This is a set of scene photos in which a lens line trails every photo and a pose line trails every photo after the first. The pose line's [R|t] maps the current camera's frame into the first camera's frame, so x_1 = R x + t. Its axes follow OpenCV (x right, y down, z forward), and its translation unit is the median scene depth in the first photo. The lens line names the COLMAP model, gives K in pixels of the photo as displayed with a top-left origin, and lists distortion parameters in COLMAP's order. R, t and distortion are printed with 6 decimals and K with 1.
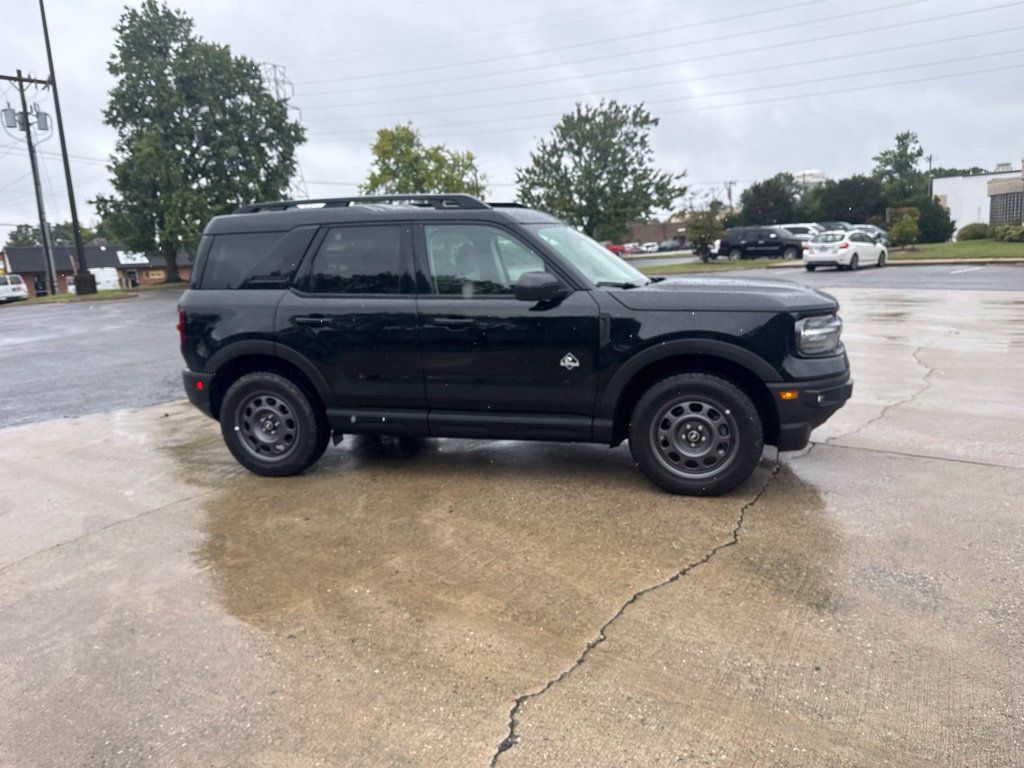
lens RADIAL K [[724.9, 0, 516.8], [0, 724.9, 387.9], [0, 0, 1]] dist [0.032213, -0.047566]
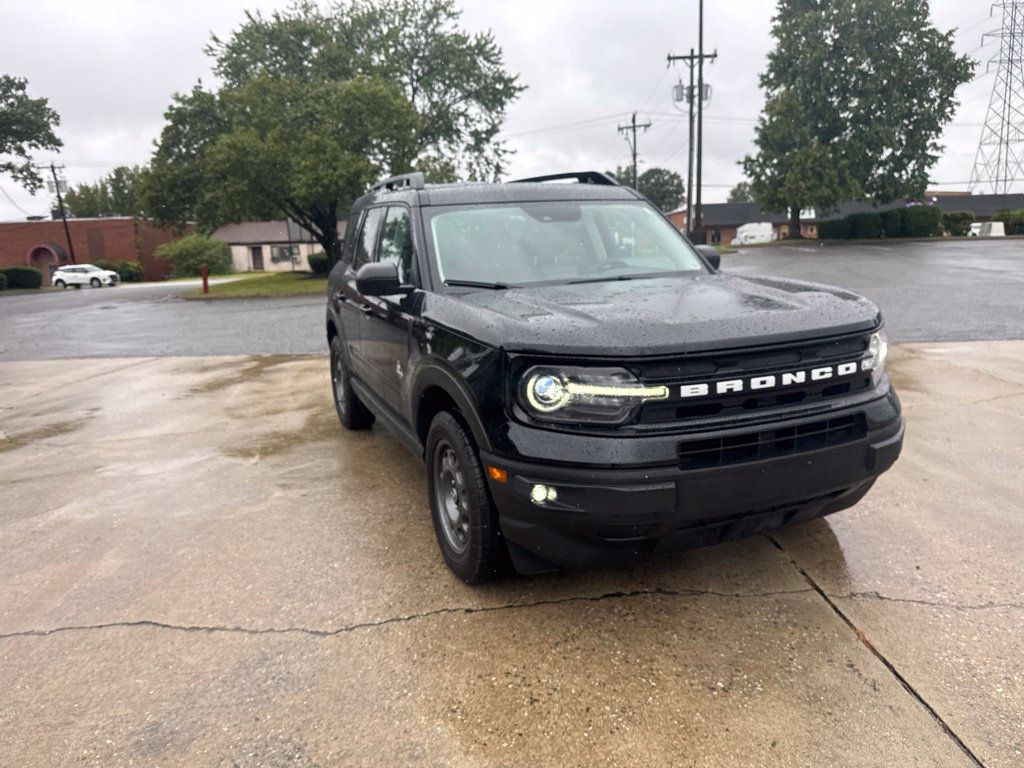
lens RADIAL K [[724.9, 0, 503.8], [0, 724.9, 373.8], [0, 0, 1]] dist [0.032213, -0.047566]
pose [[0.614680, 0.172276, -0.769733, 0.116858], [-0.139247, 0.984231, 0.109086, -0.020496], [0.776388, 0.040130, 0.628976, 0.079106]]
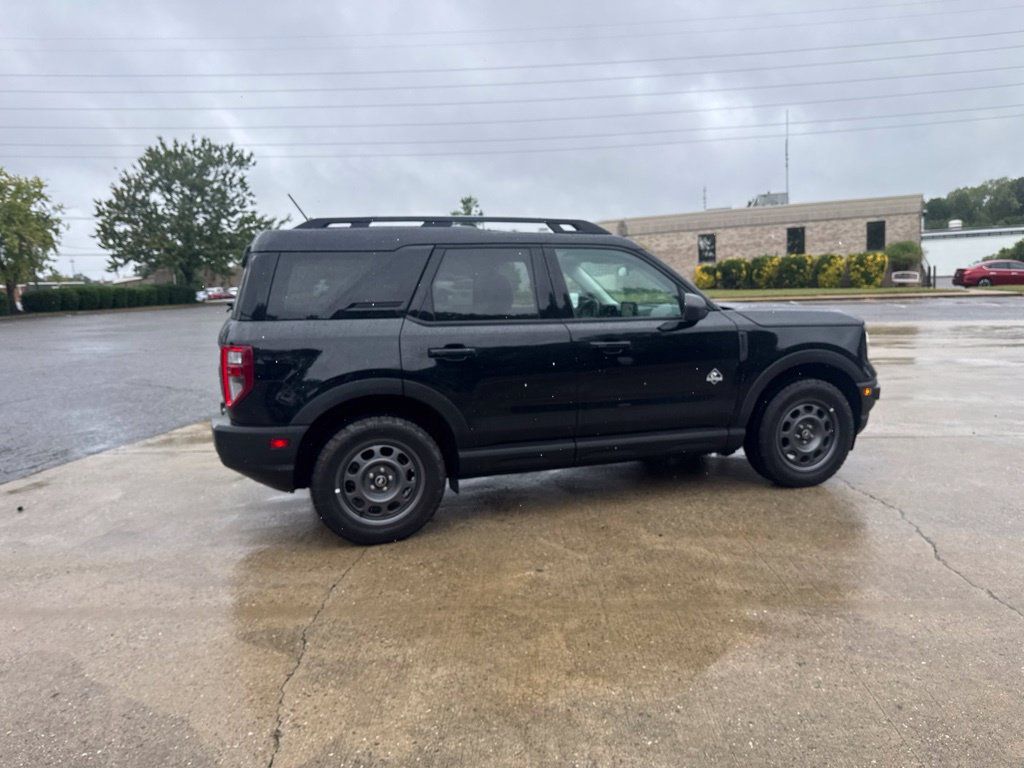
lens RADIAL K [[724.9, 0, 514.8], [0, 724.9, 375.6], [0, 0, 1]] dist [0.032213, -0.047566]
pose [[0.842910, -0.055591, 0.535176, -0.108575], [0.097782, 0.993912, -0.050766, -0.001836], [-0.529096, 0.095122, 0.843214, 0.035645]]
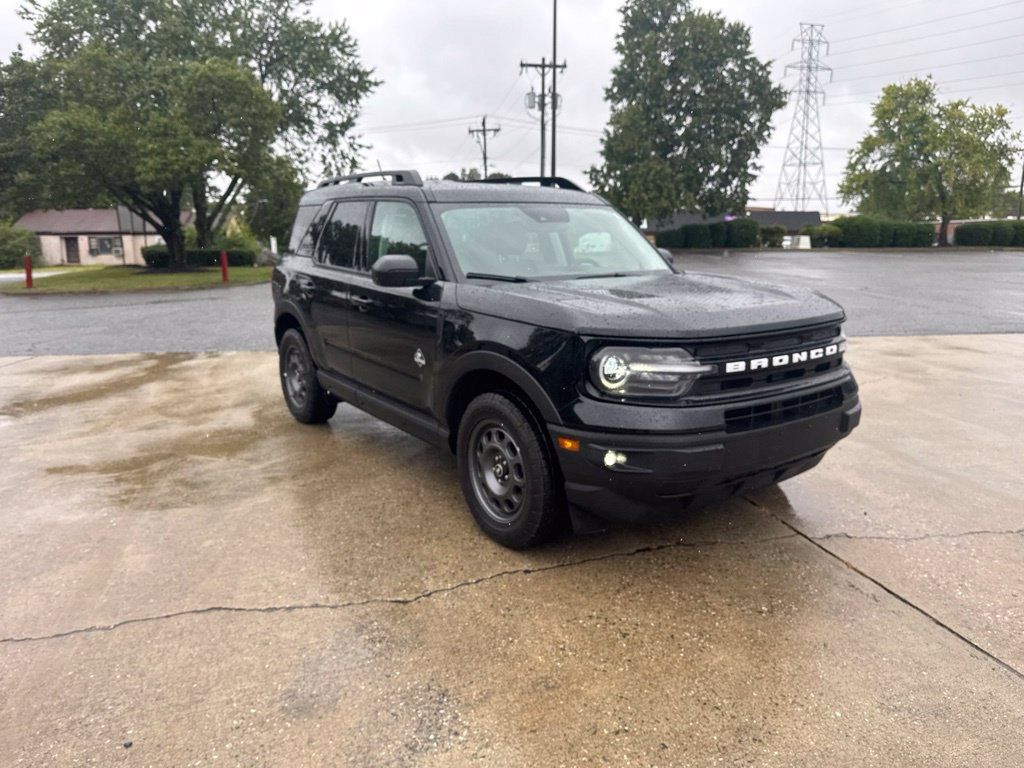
lens RADIAL K [[724.9, 0, 520.9], [0, 724.9, 390.7], [0, 0, 1]] dist [0.032213, -0.047566]
pose [[0.780744, 0.175402, -0.599728, 0.103499], [-0.147924, 0.984393, 0.095332, -0.014476], [0.607089, 0.014284, 0.794505, 0.051740]]
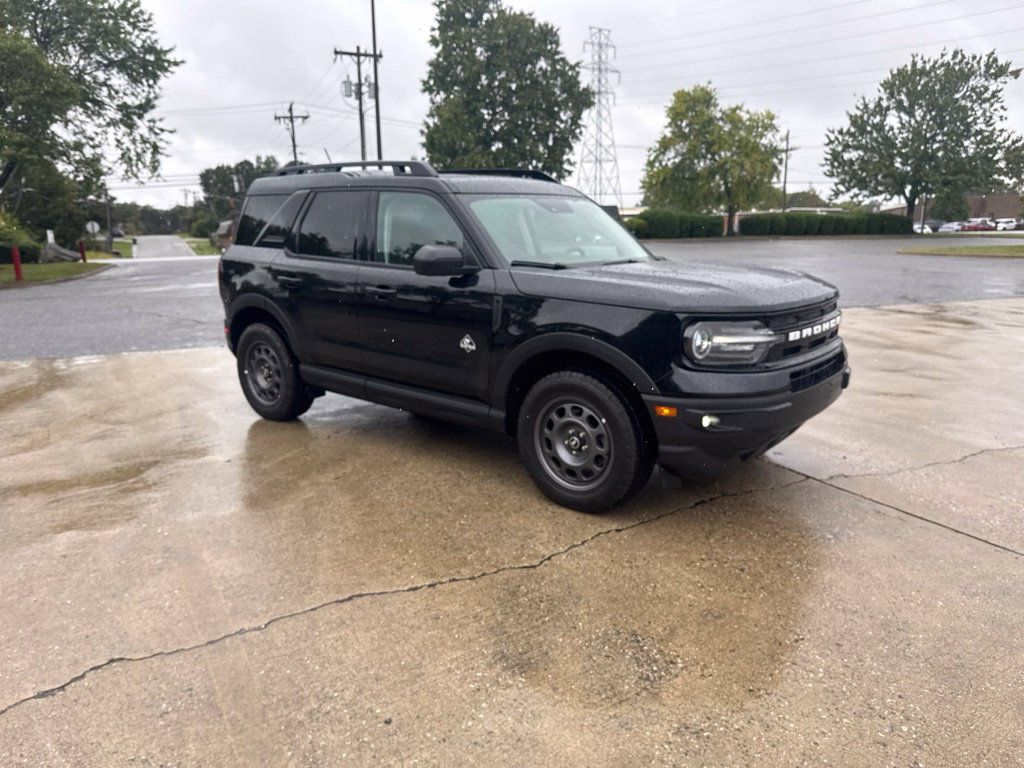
lens RADIAL K [[724.9, 0, 519.0], [0, 724.9, 386.0], [0, 0, 1]] dist [0.032213, -0.047566]
pose [[0.914820, 0.129105, -0.382671, 0.071872], [-0.112066, 0.991467, 0.066592, -0.007437], [0.388003, -0.018036, 0.921482, 0.023119]]
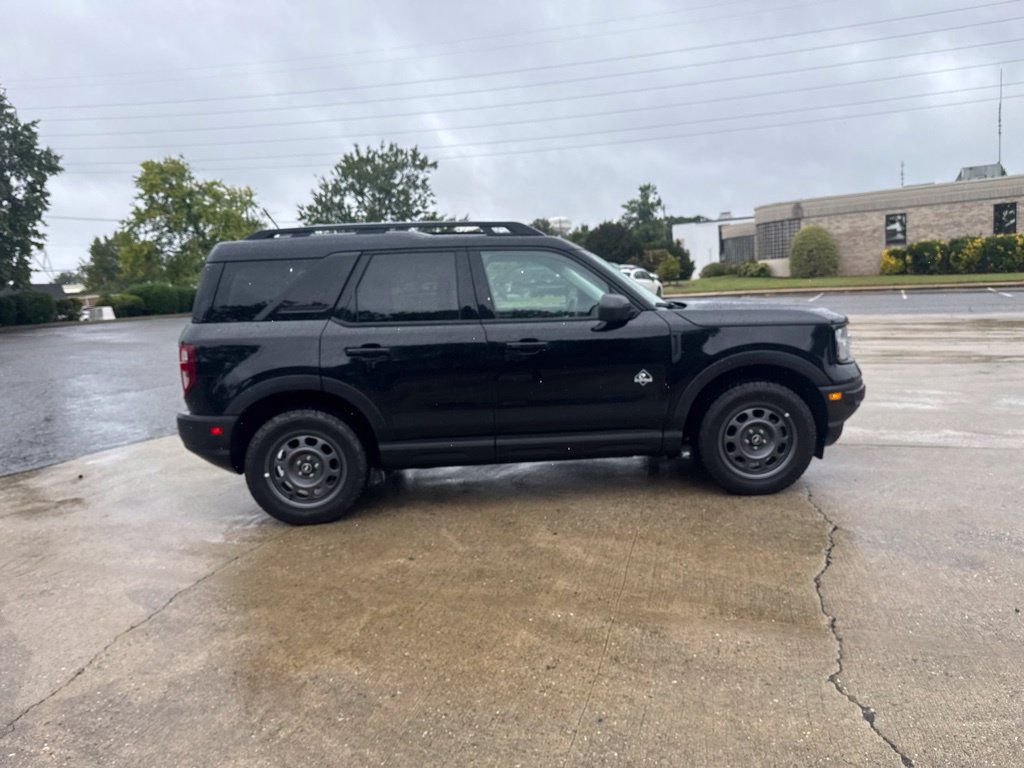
lens RADIAL K [[724.9, 0, 518.0], [0, 724.9, 381.6], [0, 0, 1]] dist [0.032213, -0.047566]
pose [[0.950519, -0.050836, 0.306479, -0.060987], [0.069662, 0.996276, -0.050797, 0.001357], [-0.302756, 0.069633, 0.950521, 0.007906]]
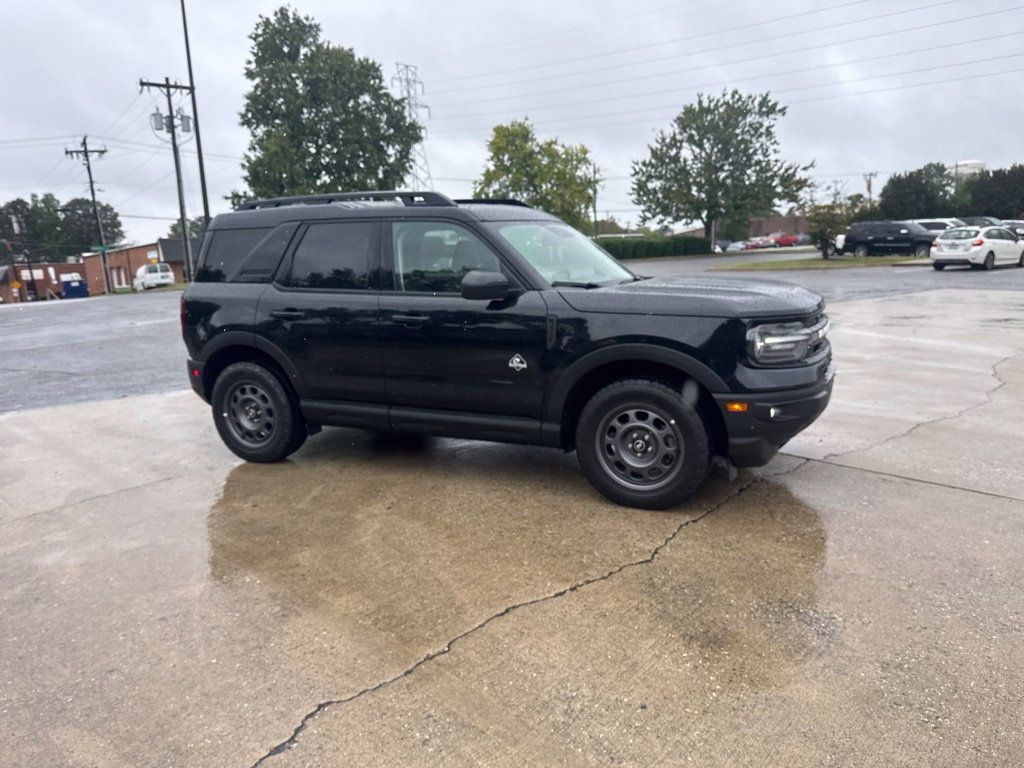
lens RADIAL K [[724.9, 0, 514.7], [0, 724.9, 384.7], [0, 0, 1]] dist [0.032213, -0.047566]
pose [[0.985508, 0.038686, -0.165160, 0.033339], [-0.038158, 0.999251, 0.006368, -0.001796], [0.165282, 0.000027, 0.986246, 0.005615]]
